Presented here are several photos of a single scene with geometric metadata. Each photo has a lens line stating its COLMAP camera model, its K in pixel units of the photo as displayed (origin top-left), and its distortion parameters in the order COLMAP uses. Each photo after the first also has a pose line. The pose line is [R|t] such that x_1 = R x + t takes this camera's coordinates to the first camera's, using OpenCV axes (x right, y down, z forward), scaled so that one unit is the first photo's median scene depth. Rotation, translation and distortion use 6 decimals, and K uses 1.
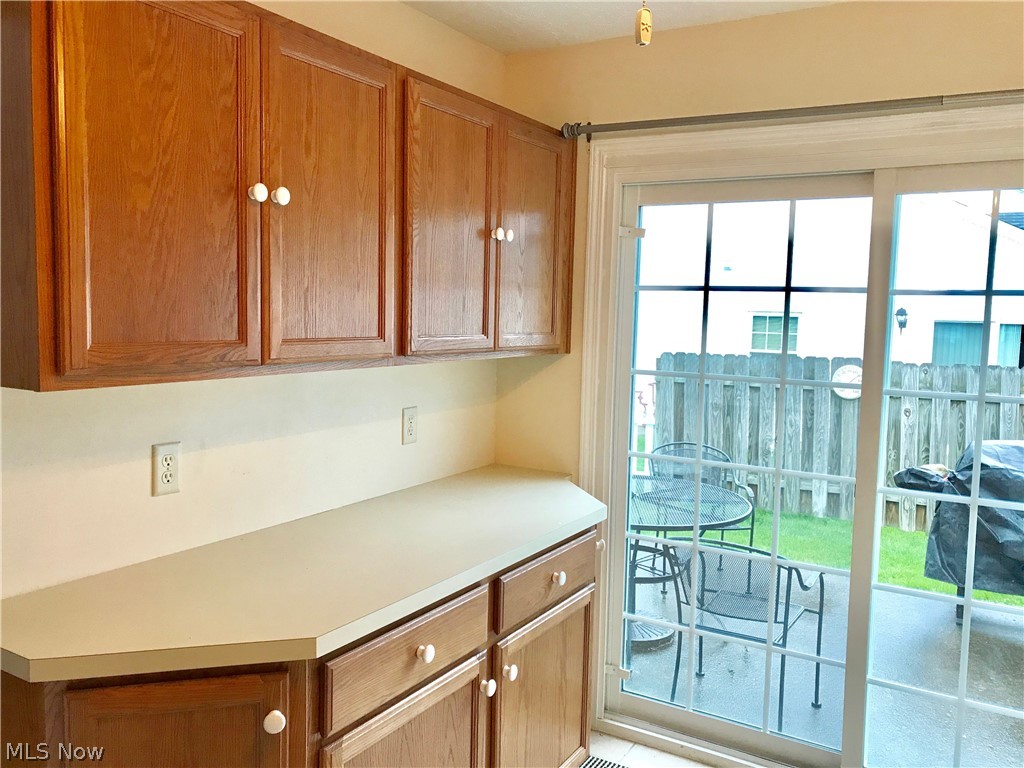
lens RADIAL K [[837.9, 0, 513.8], [0, 837.9, 390.4], [0, 0, 1]] dist [0.049271, -0.045916]
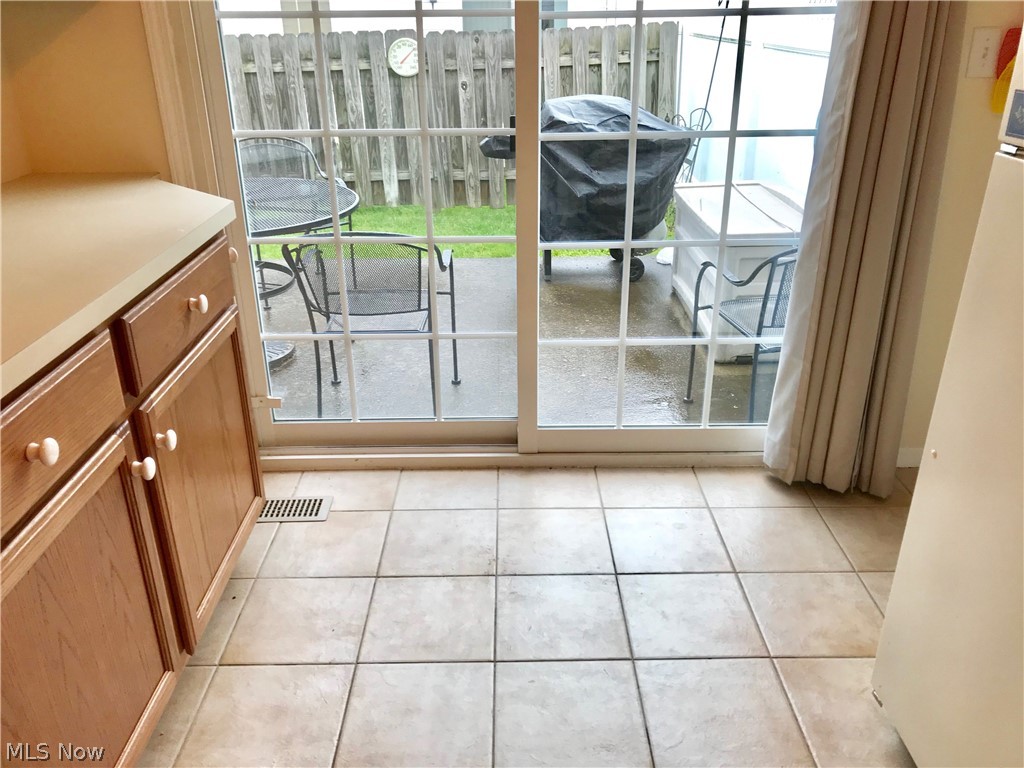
lens RADIAL K [[837.9, 0, 508.0], [0, 837.9, 373.0], [0, 0, 1]] dist [0.049271, -0.045916]
pose [[0.858788, -0.236606, 0.454424, -0.035372], [0.082235, 0.939132, 0.333568, 0.032479], [-0.505688, -0.249094, 0.825973, 0.138455]]
